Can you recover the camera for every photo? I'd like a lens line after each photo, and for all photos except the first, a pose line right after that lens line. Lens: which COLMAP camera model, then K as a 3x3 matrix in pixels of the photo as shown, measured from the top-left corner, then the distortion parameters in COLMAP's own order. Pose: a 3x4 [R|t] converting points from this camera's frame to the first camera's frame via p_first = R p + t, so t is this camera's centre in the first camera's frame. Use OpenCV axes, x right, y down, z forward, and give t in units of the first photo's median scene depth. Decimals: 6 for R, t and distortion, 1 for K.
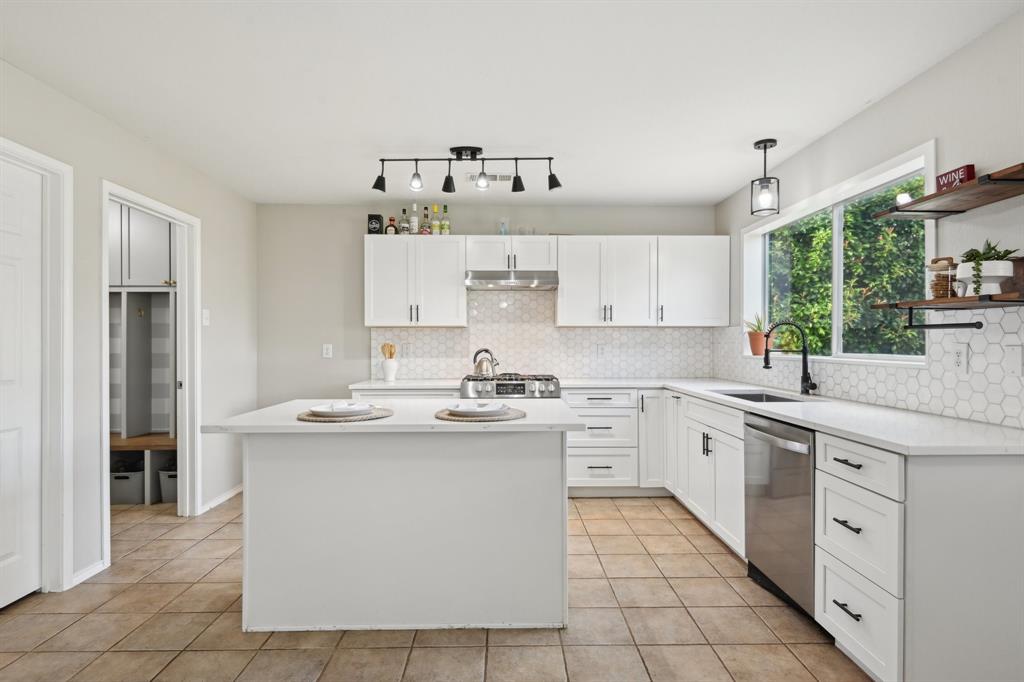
lens RADIAL K [[527.8, 0, 514.2], [0, 527.8, 344.2], [0, 0, 1]] dist [0.003181, -0.006635]
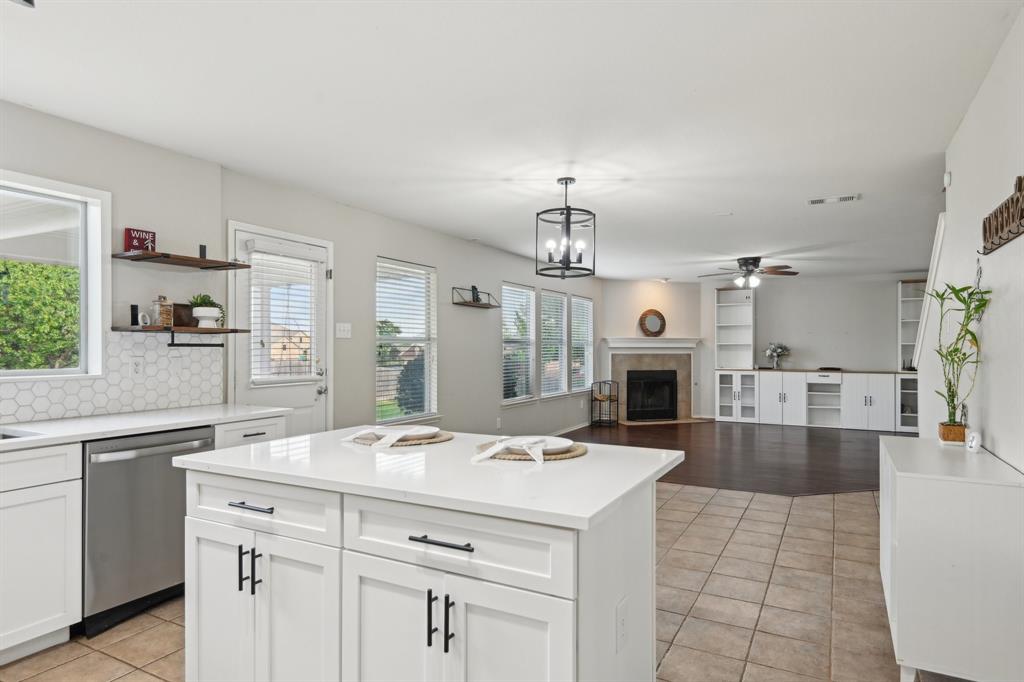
lens RADIAL K [[596.3, 0, 518.2], [0, 596.3, 343.2], [0, 0, 1]] dist [0.008885, -0.006284]
pose [[-0.874028, 0.005185, 0.485848, -0.407983], [0.003865, 0.999986, -0.003718, -0.014076], [-0.485861, -0.001372, -0.874035, 0.990209]]
